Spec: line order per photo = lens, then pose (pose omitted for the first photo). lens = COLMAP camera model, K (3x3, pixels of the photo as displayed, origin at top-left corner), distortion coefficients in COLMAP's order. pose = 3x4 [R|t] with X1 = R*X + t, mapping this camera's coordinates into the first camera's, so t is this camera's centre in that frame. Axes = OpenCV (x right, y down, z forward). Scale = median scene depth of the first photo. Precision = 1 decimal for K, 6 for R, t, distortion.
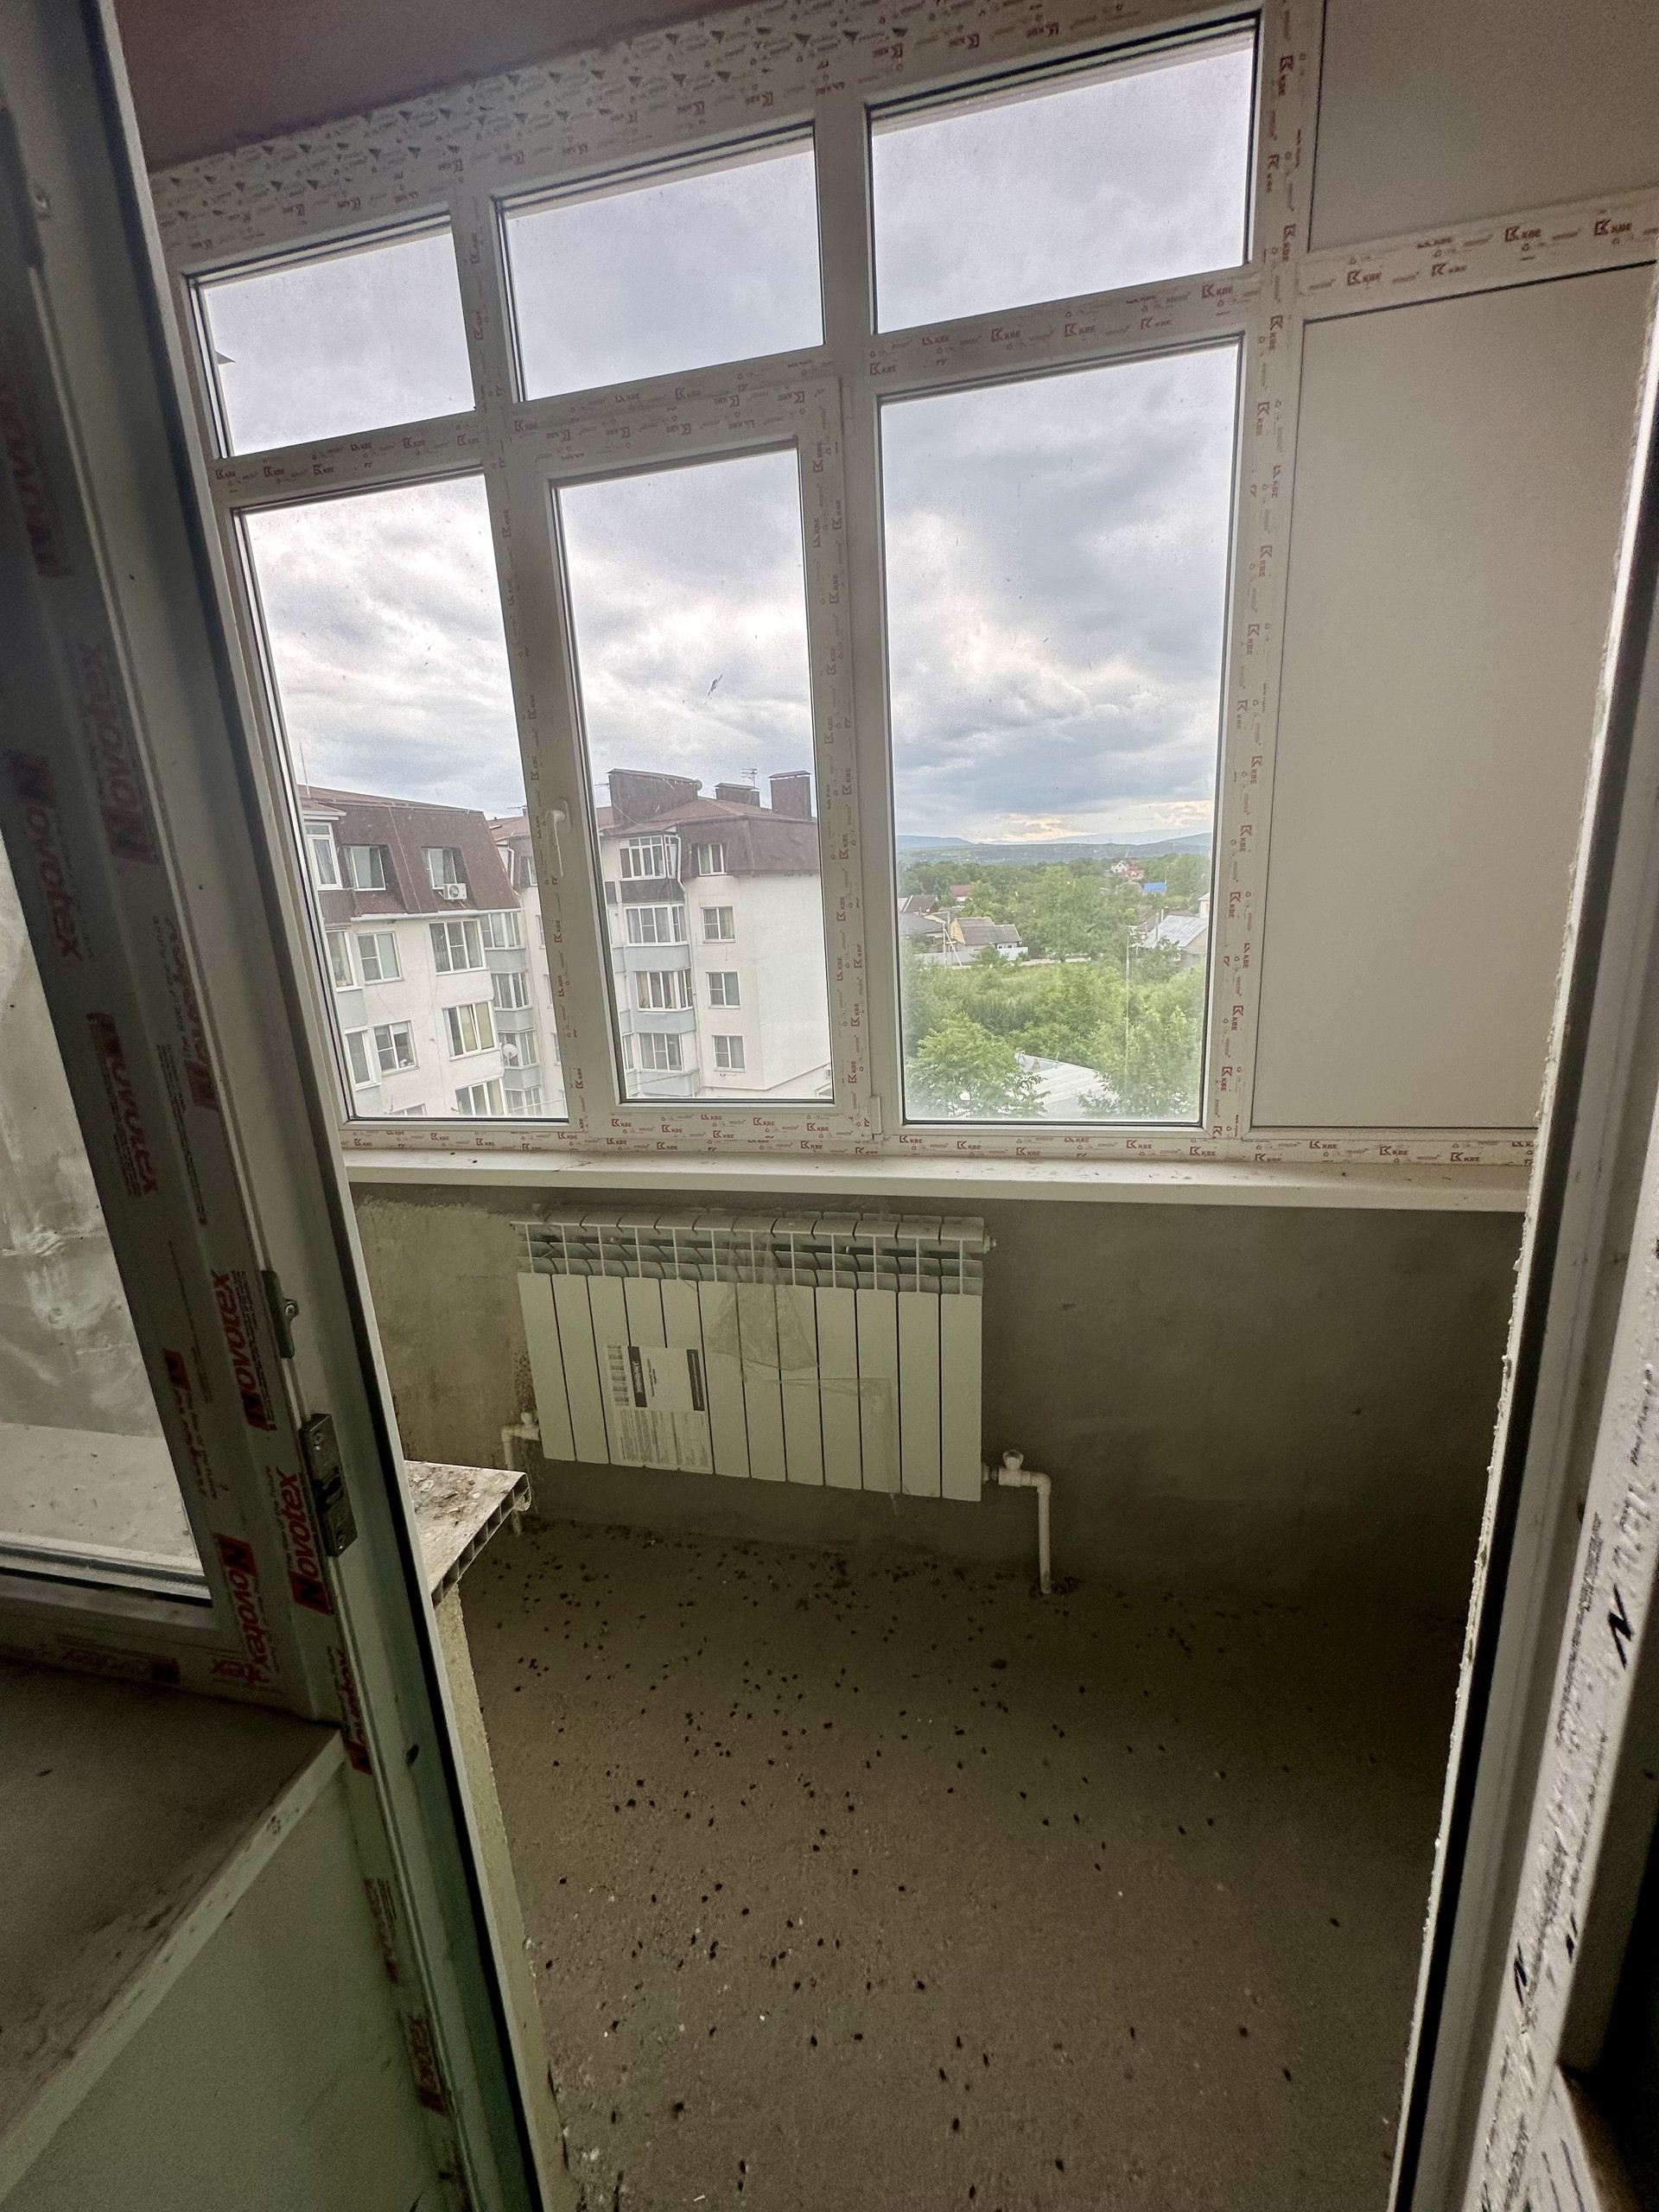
lens RADIAL K [[904.3, 0, 842.7], [0, 904.3, 1160.0], [0, 0, 1]] dist [-0.001687, -0.000058]
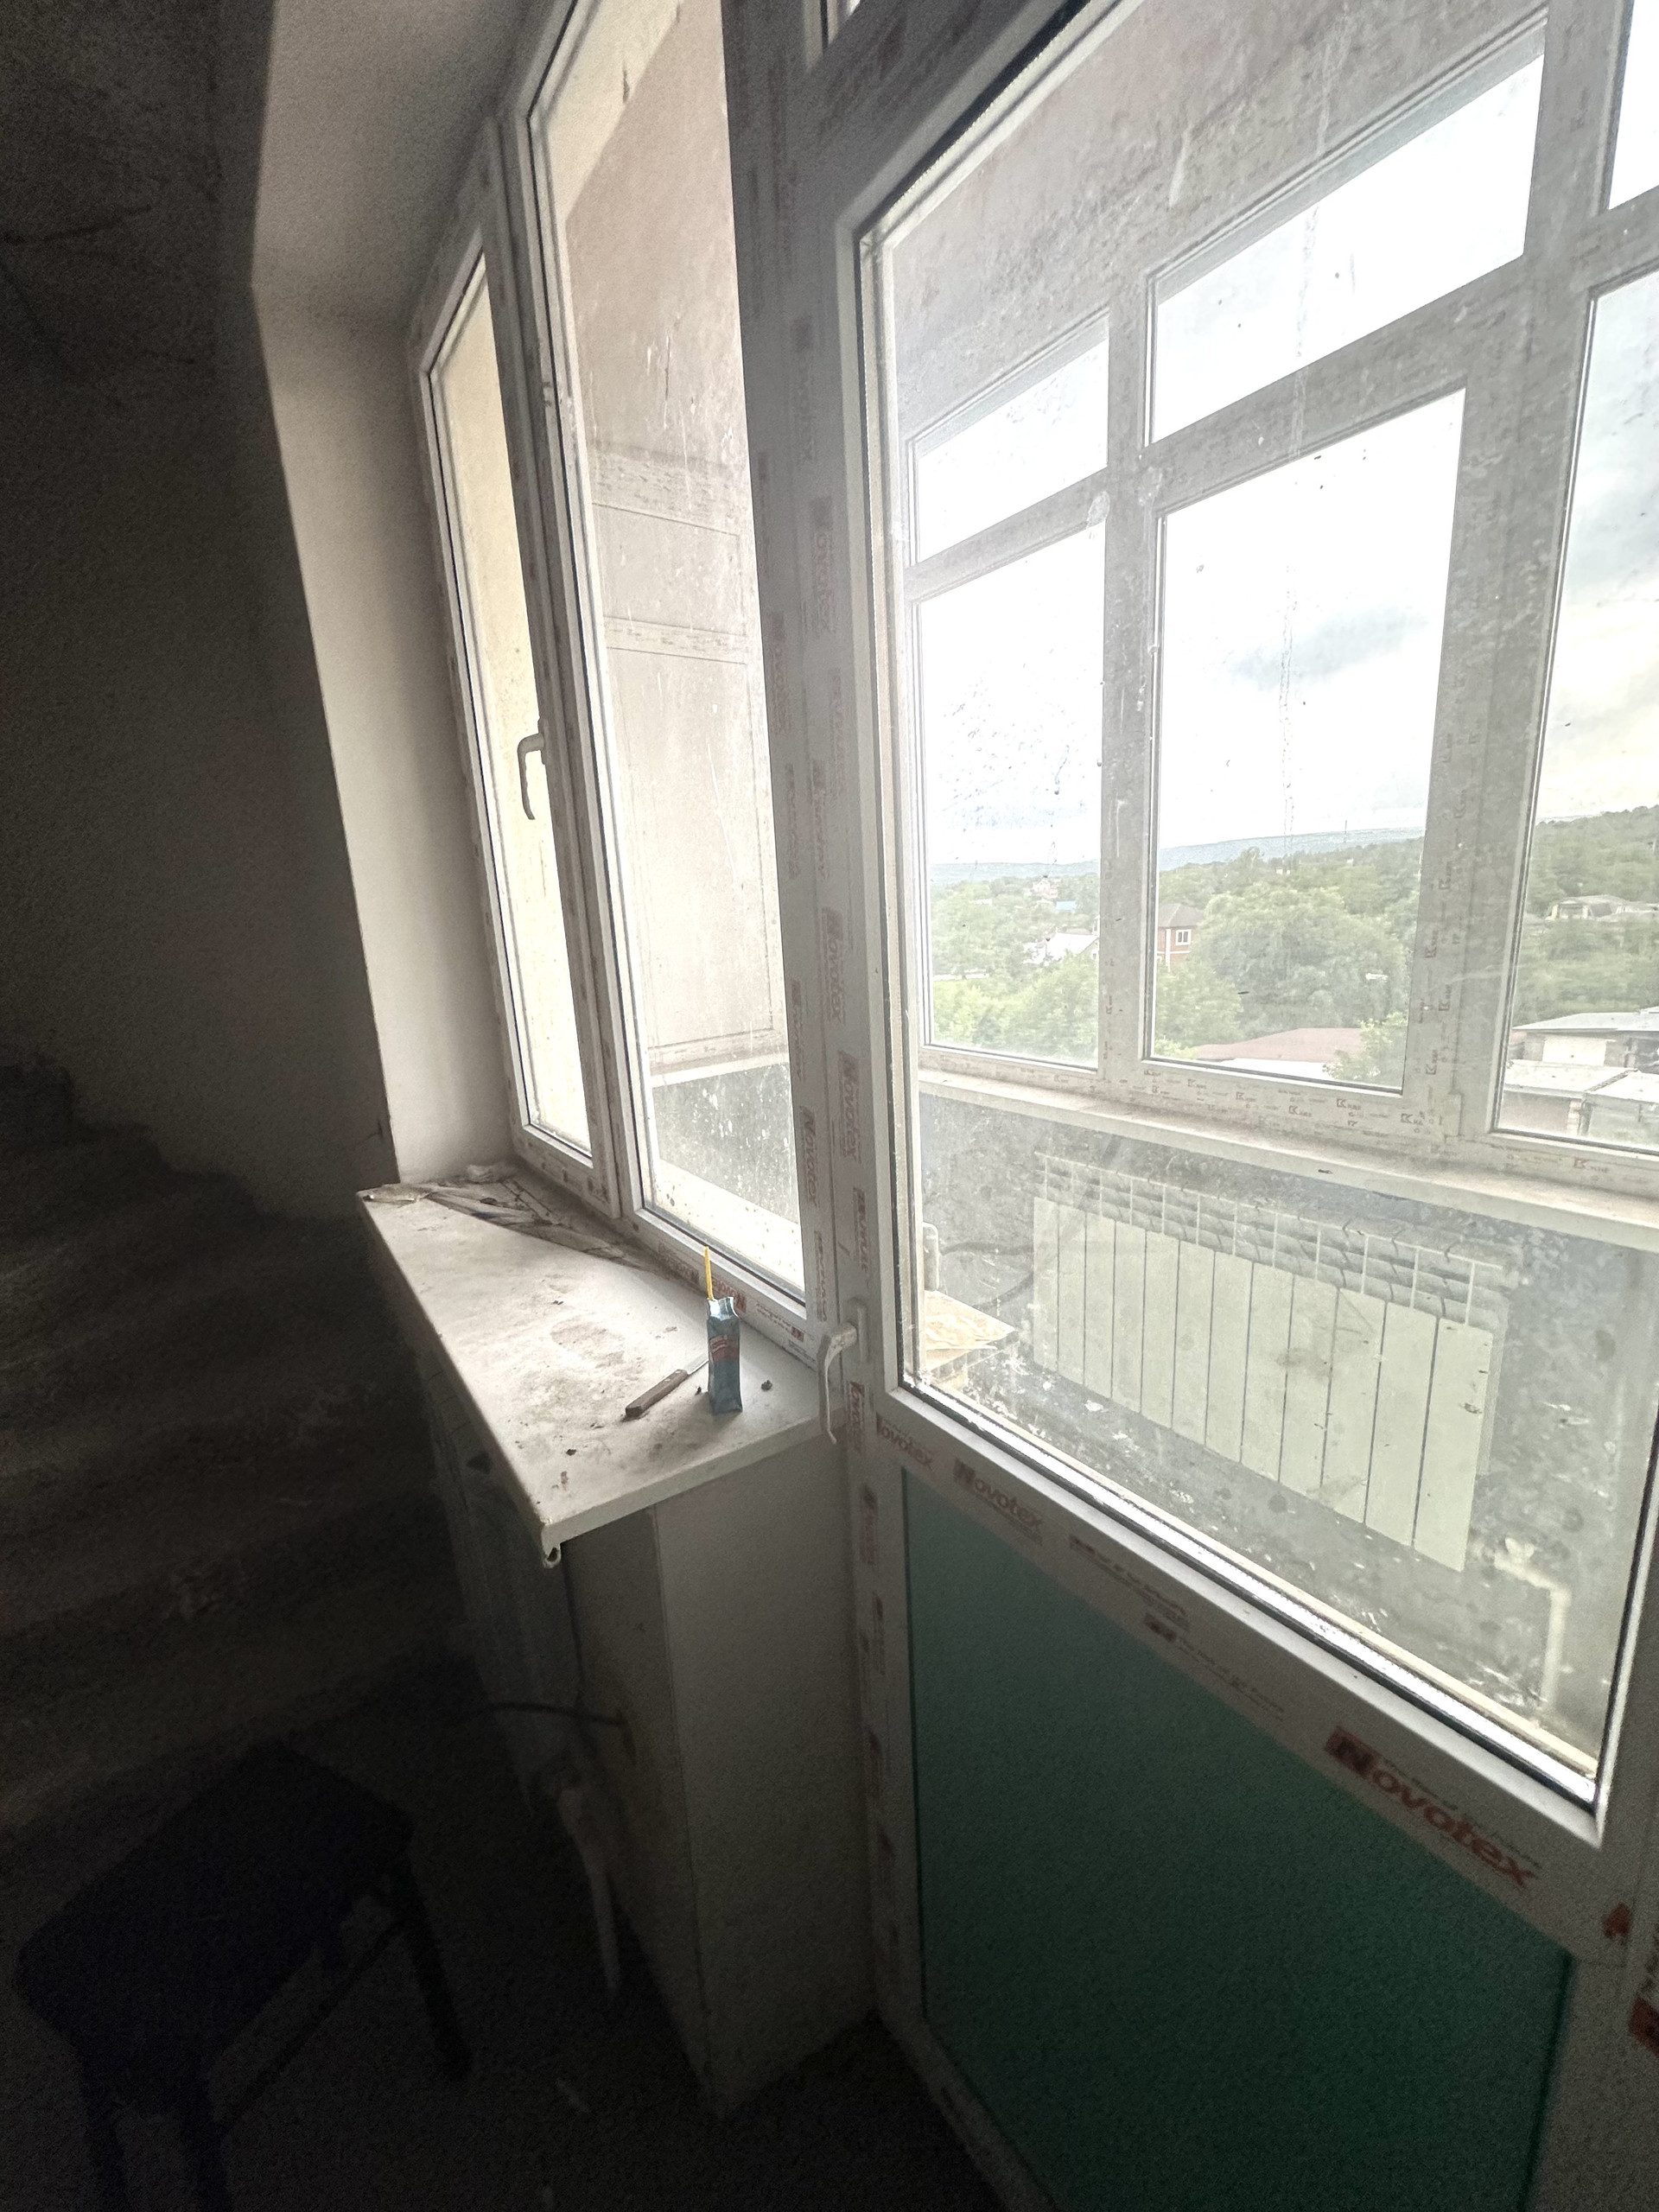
lens RADIAL K [[883.8, 0, 832.1], [0, 883.8, 1104.6], [0, 0, 1]] dist [-0.001024, 0.000525]
pose [[0.745575, 0.154261, -0.648322, 0.193001], [-0.165924, 0.985174, 0.043598, 0.003893], [0.645435, 0.075066, 0.760117, -0.049786]]
